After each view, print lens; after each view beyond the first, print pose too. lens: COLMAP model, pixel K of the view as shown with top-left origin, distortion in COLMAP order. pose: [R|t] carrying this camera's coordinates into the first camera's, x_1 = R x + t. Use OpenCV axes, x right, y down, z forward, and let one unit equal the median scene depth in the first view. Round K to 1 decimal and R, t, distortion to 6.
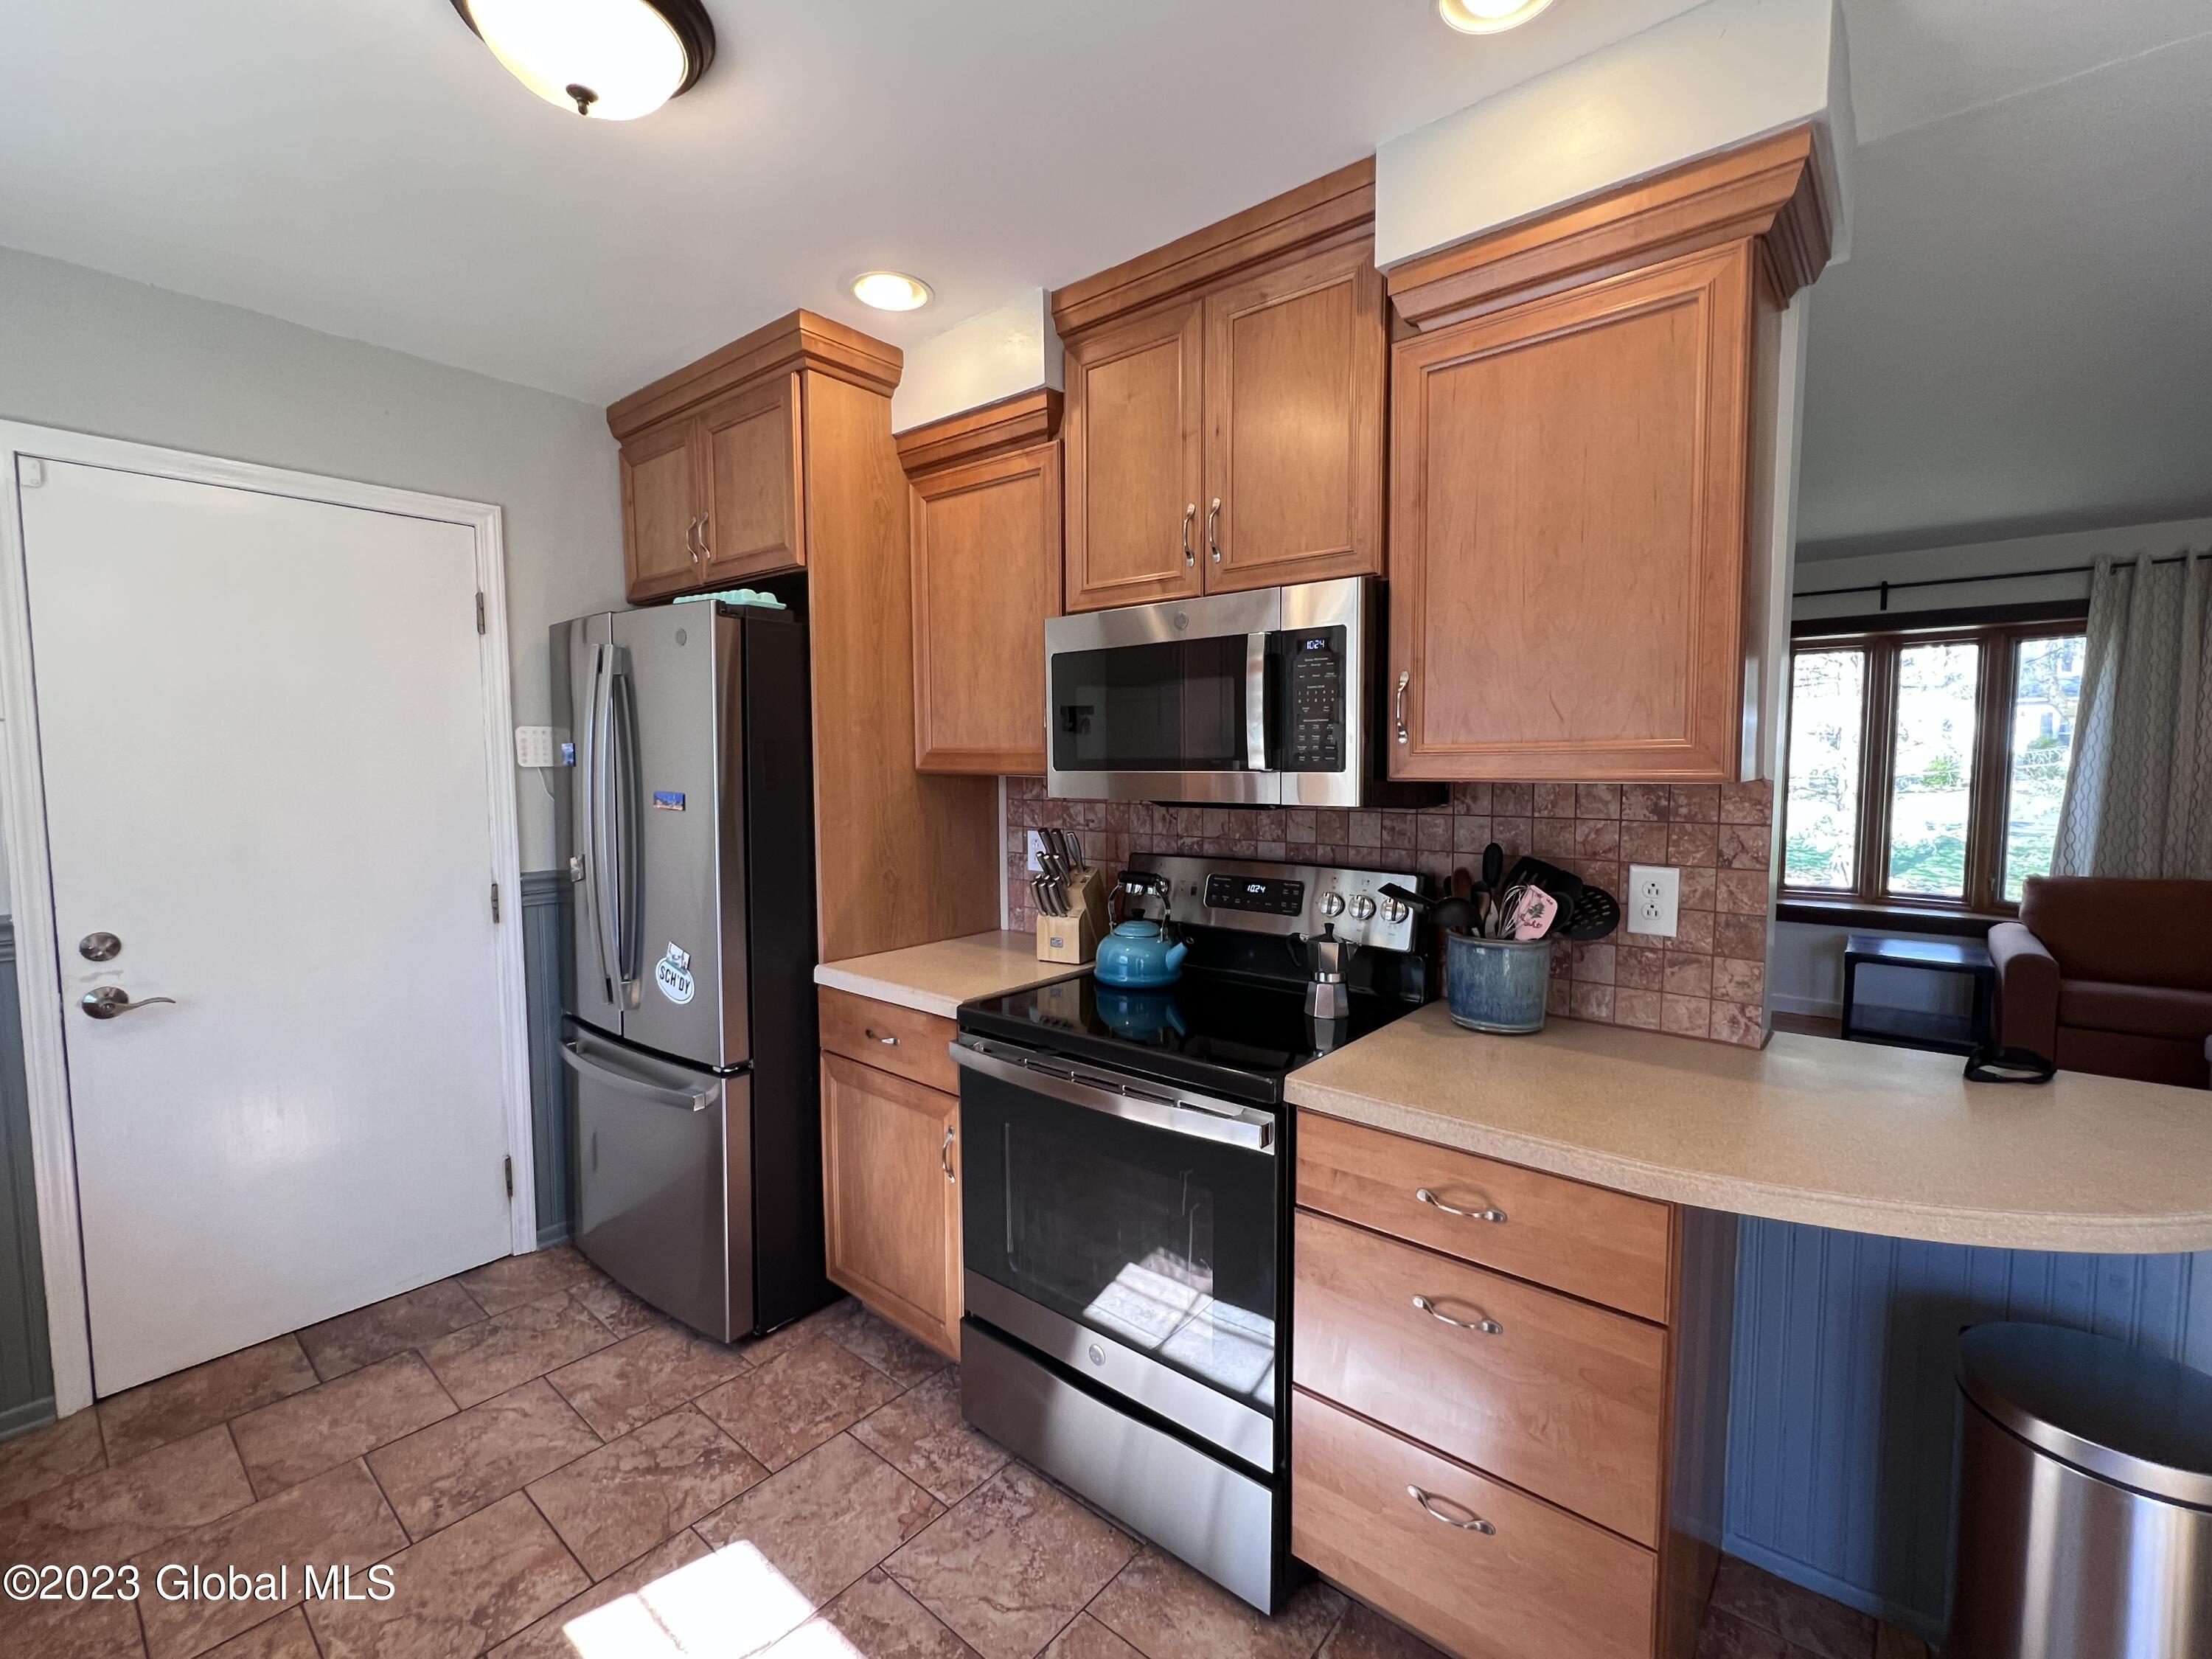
lens RADIAL K [[961.7, 0, 1103.2], [0, 961.7, 827.4], [0, 0, 1]] dist [-0.000805, -0.001329]
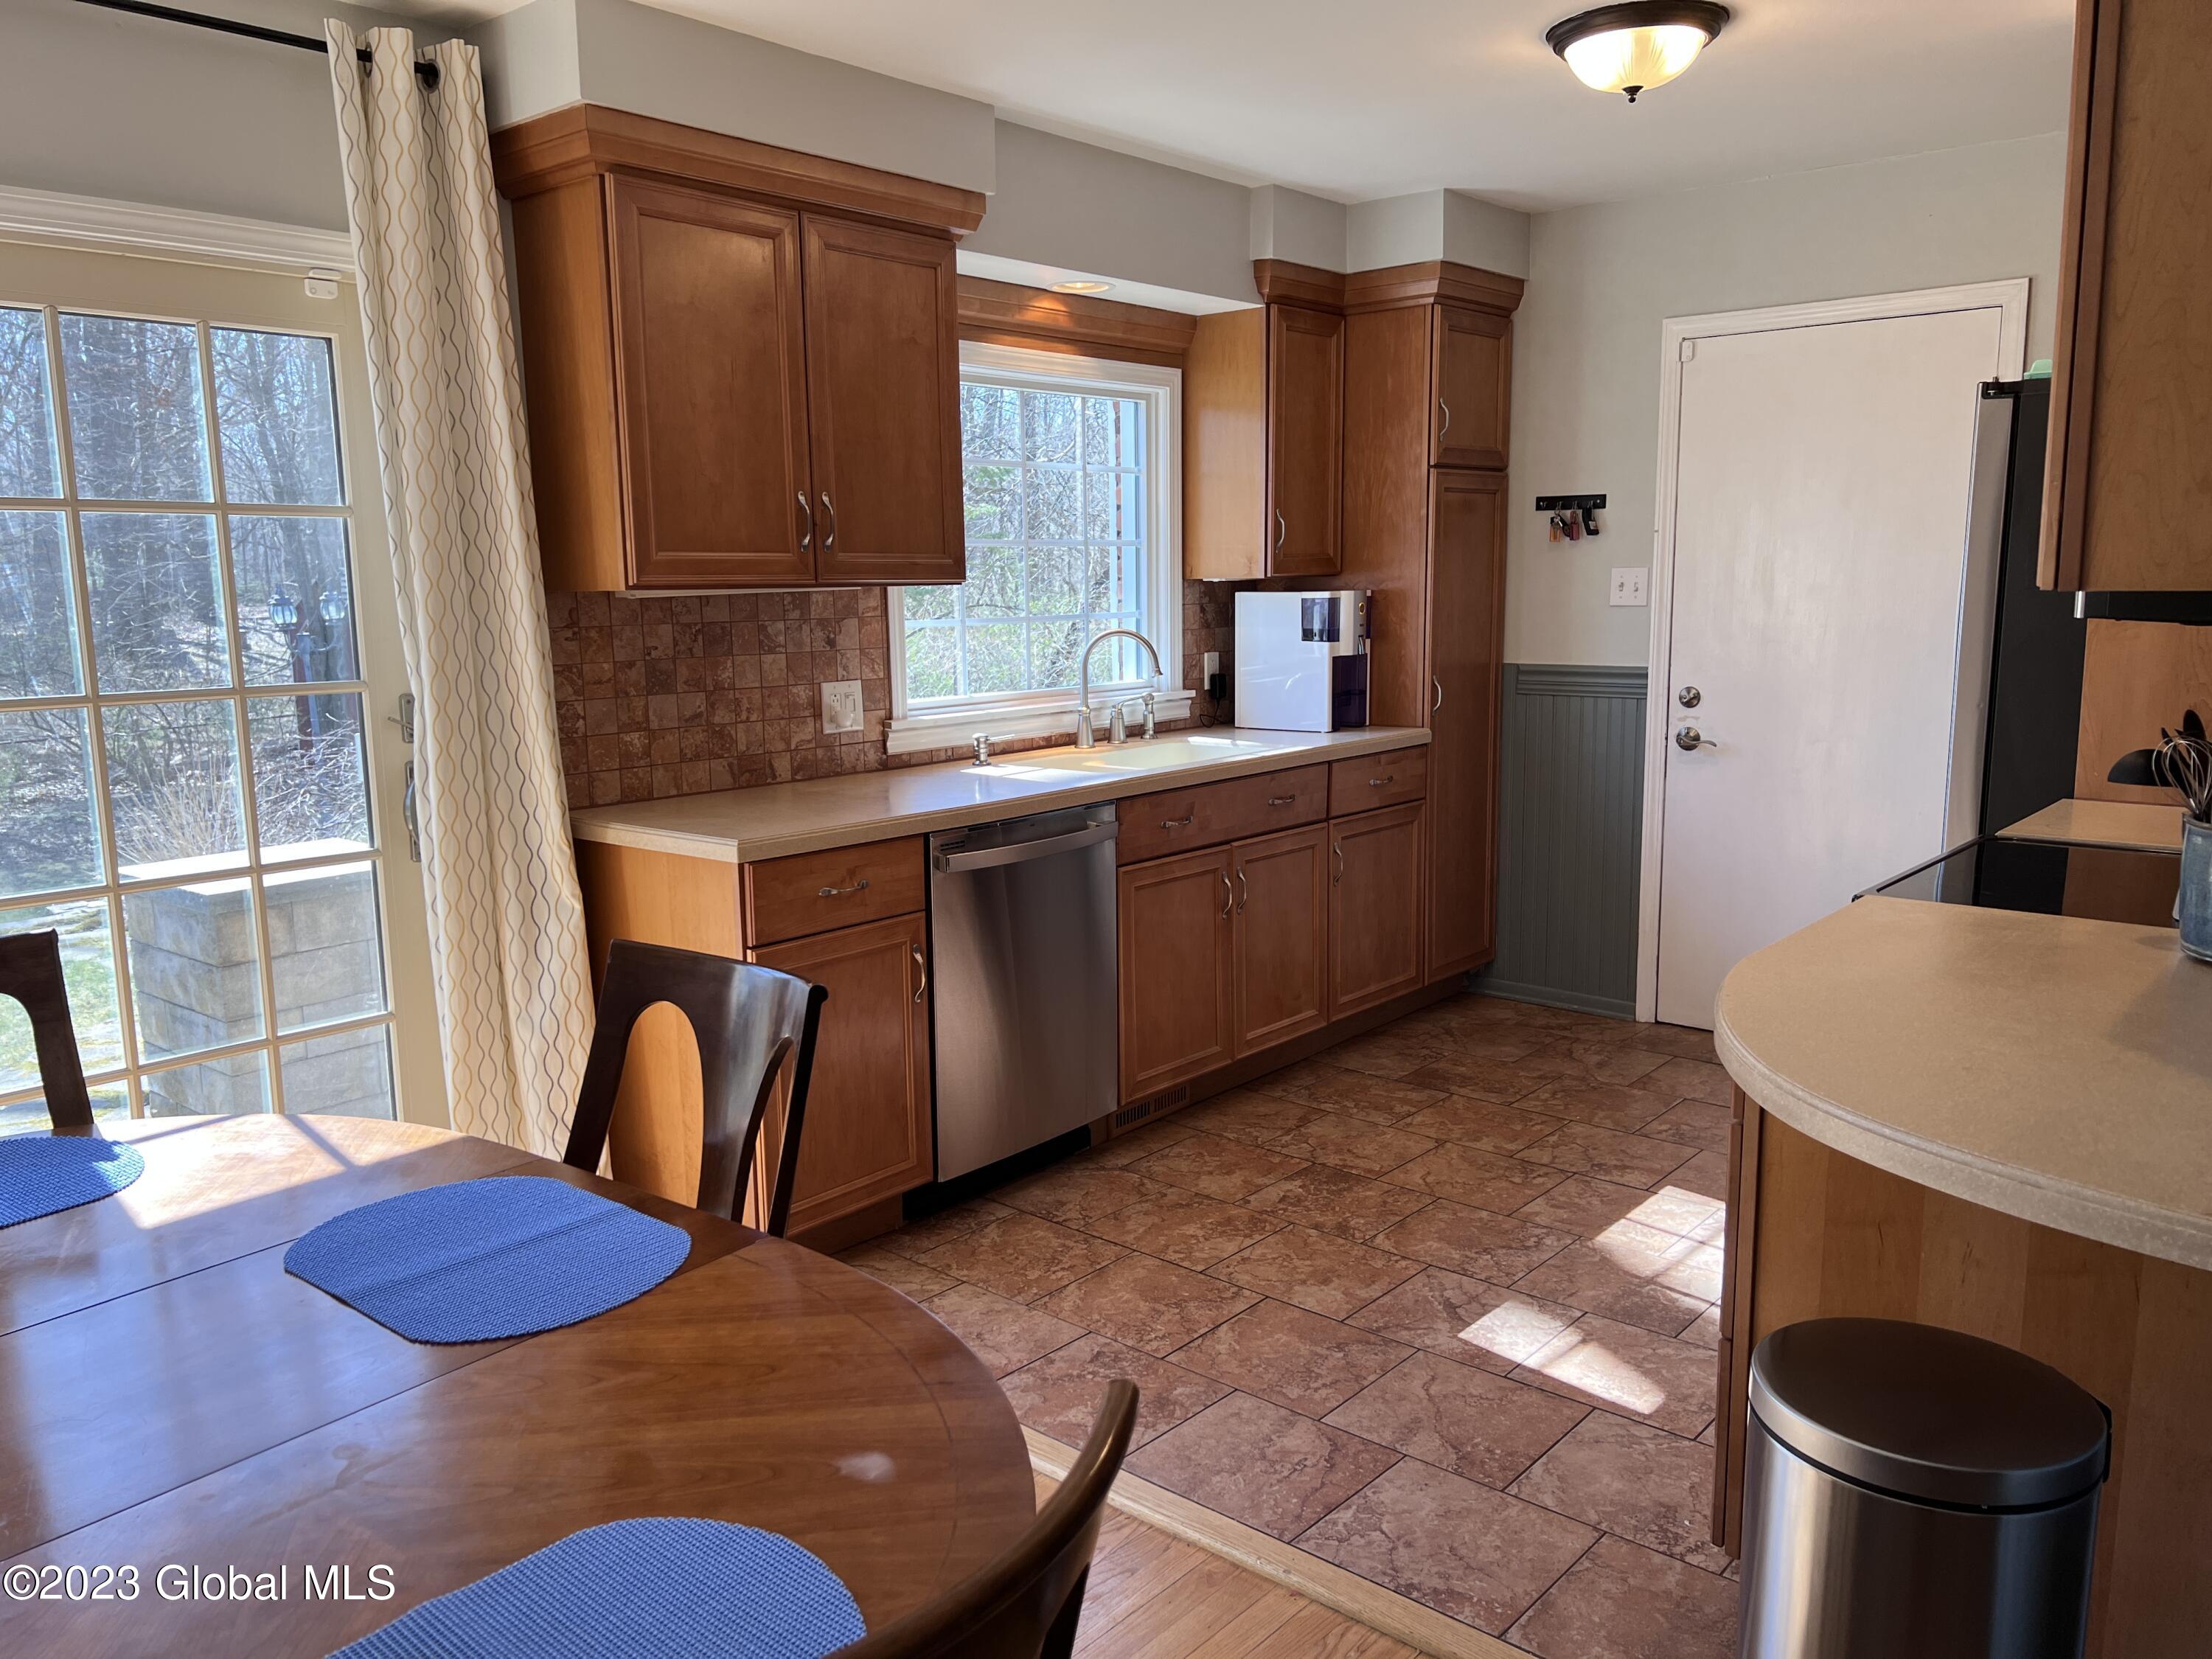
lens RADIAL K [[1662.1, 0, 1076.7], [0, 1662.1, 839.2], [0, 0, 1]] dist [0.066403, -0.089692]
pose [[-0.022851, 0.164477, -0.986116, 1.314661], [-0.056424, 0.984589, 0.165530, -0.021129], [0.998145, 0.059423, -0.013218, 0.167782]]
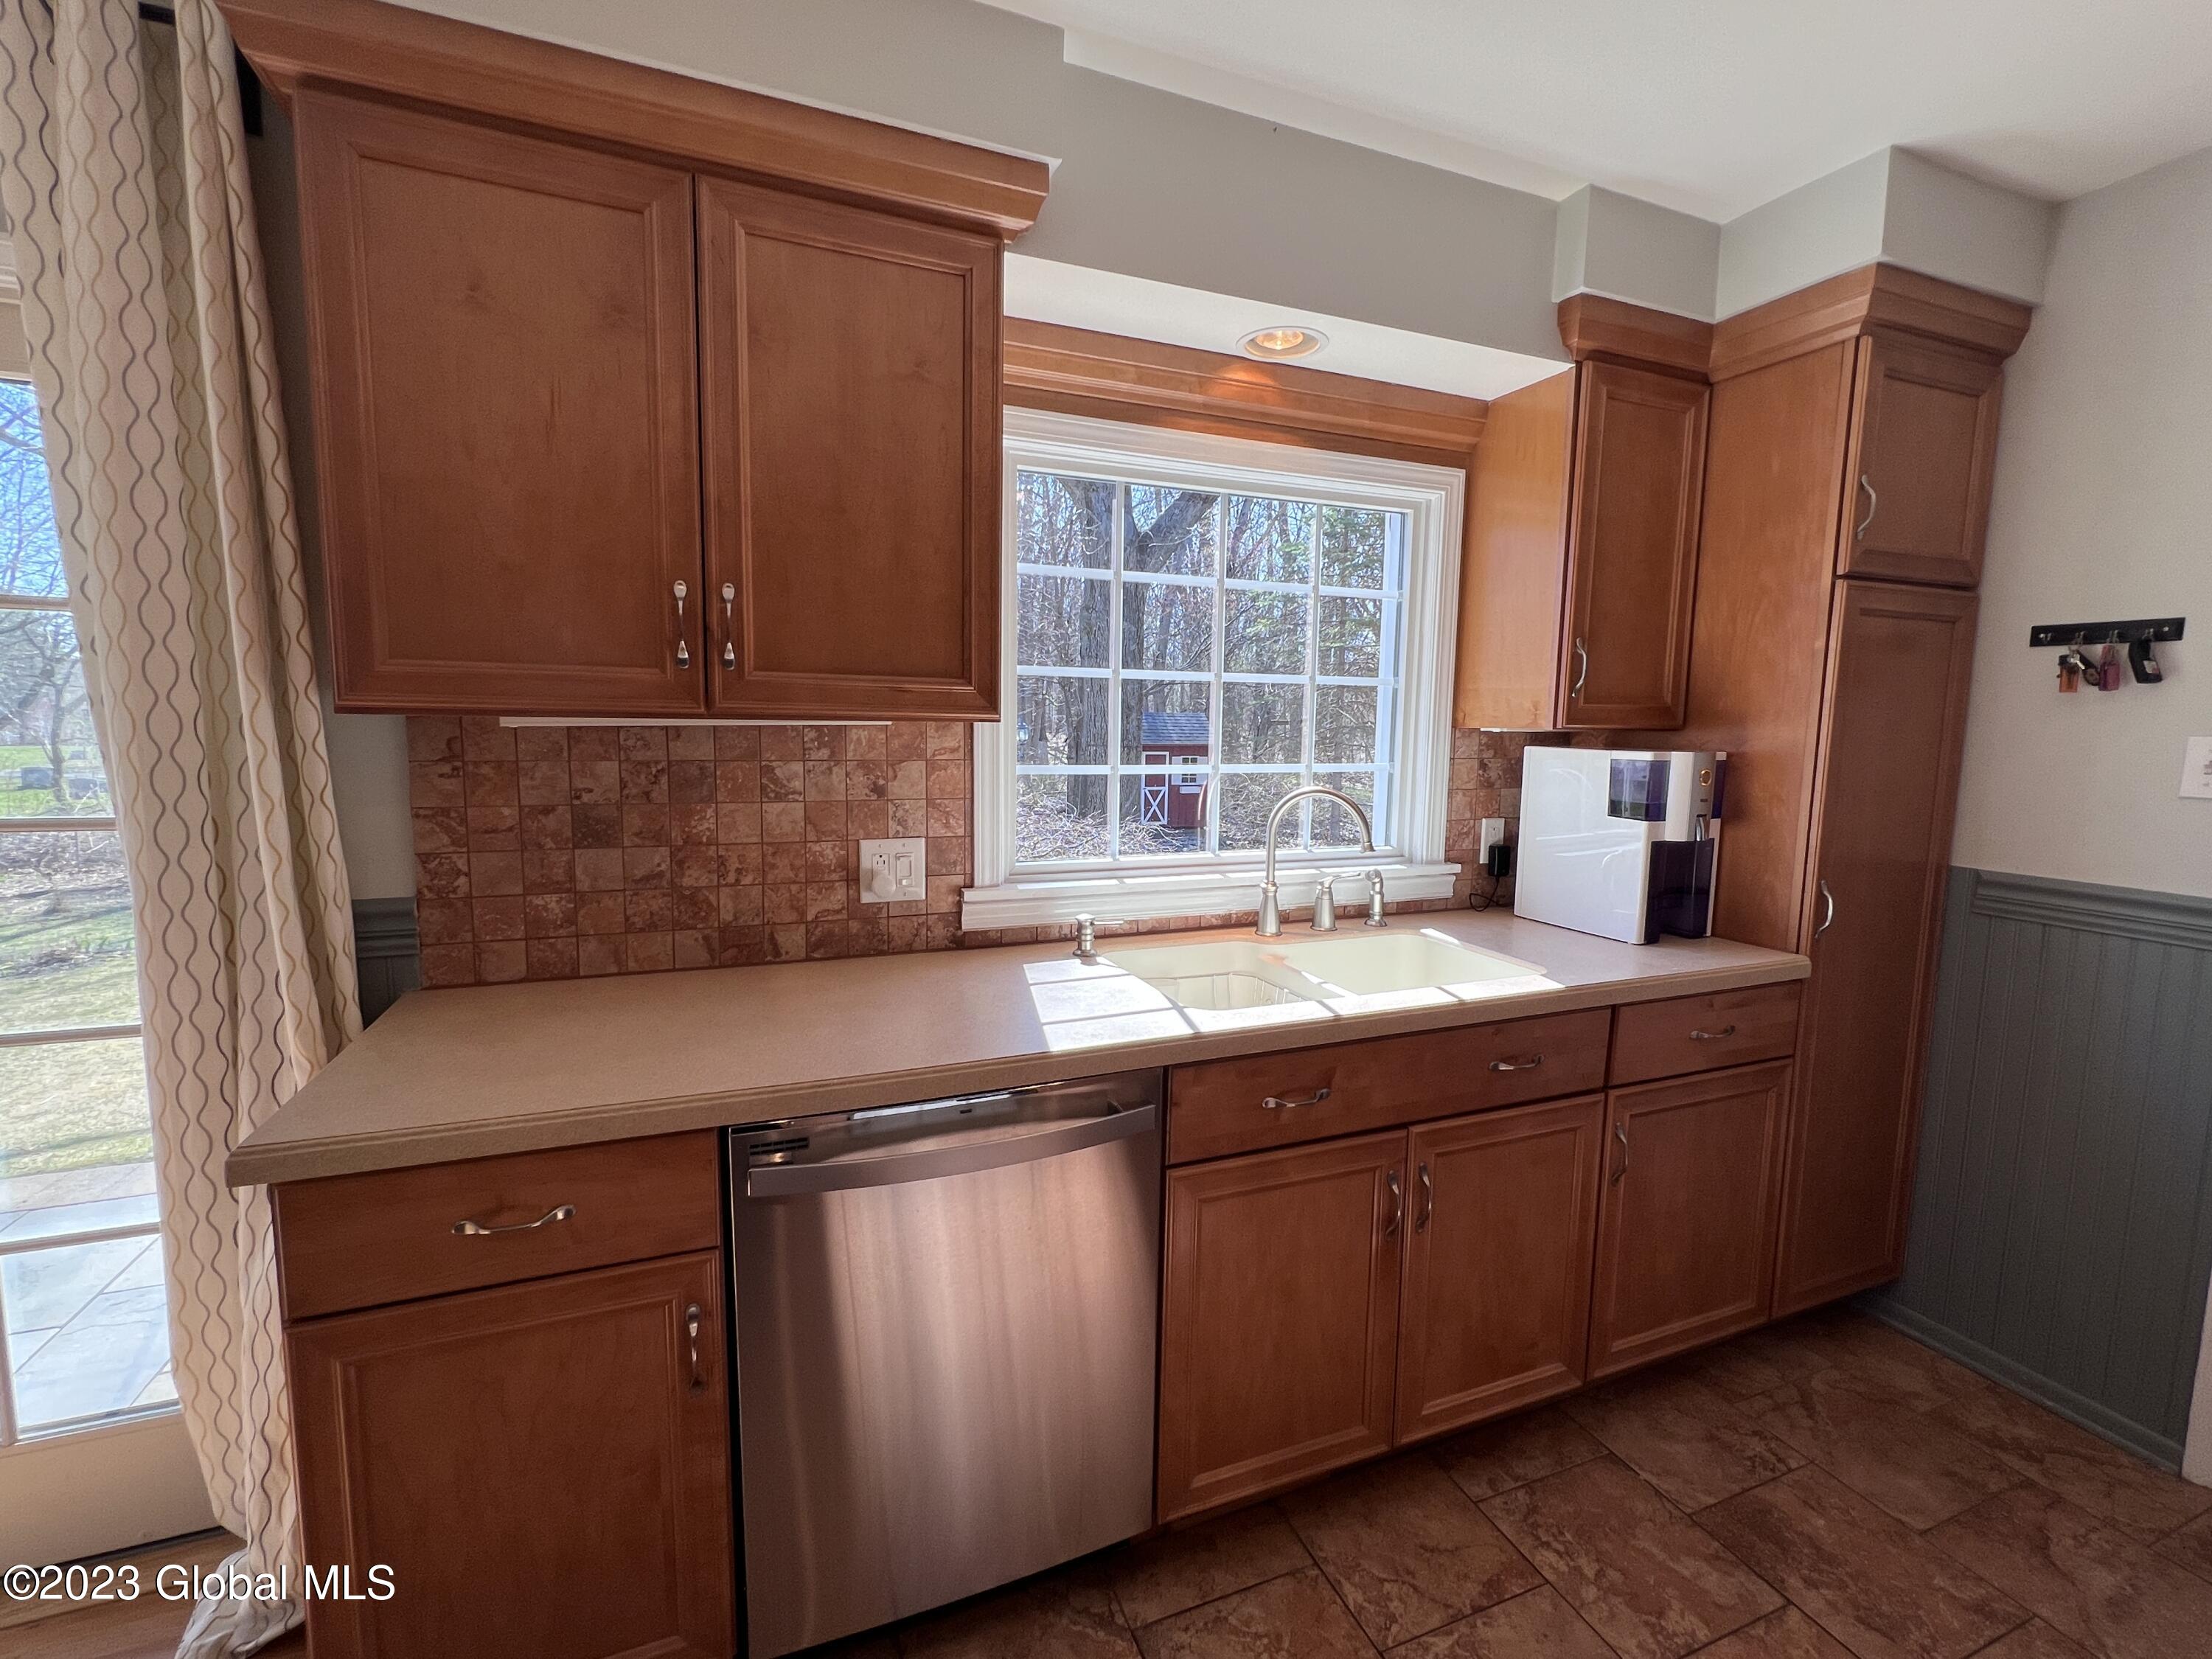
lens RADIAL K [[961.7, 0, 1091.3], [0, 961.7, 822.0], [0, 0, 1]] dist [-0.000805, -0.001329]
pose [[-0.475391, 0.094813, -0.874651, 0.092637], [-0.075722, 0.986077, 0.148048, -0.027631], [0.876510, 0.136611, -0.461593, 0.426953]]
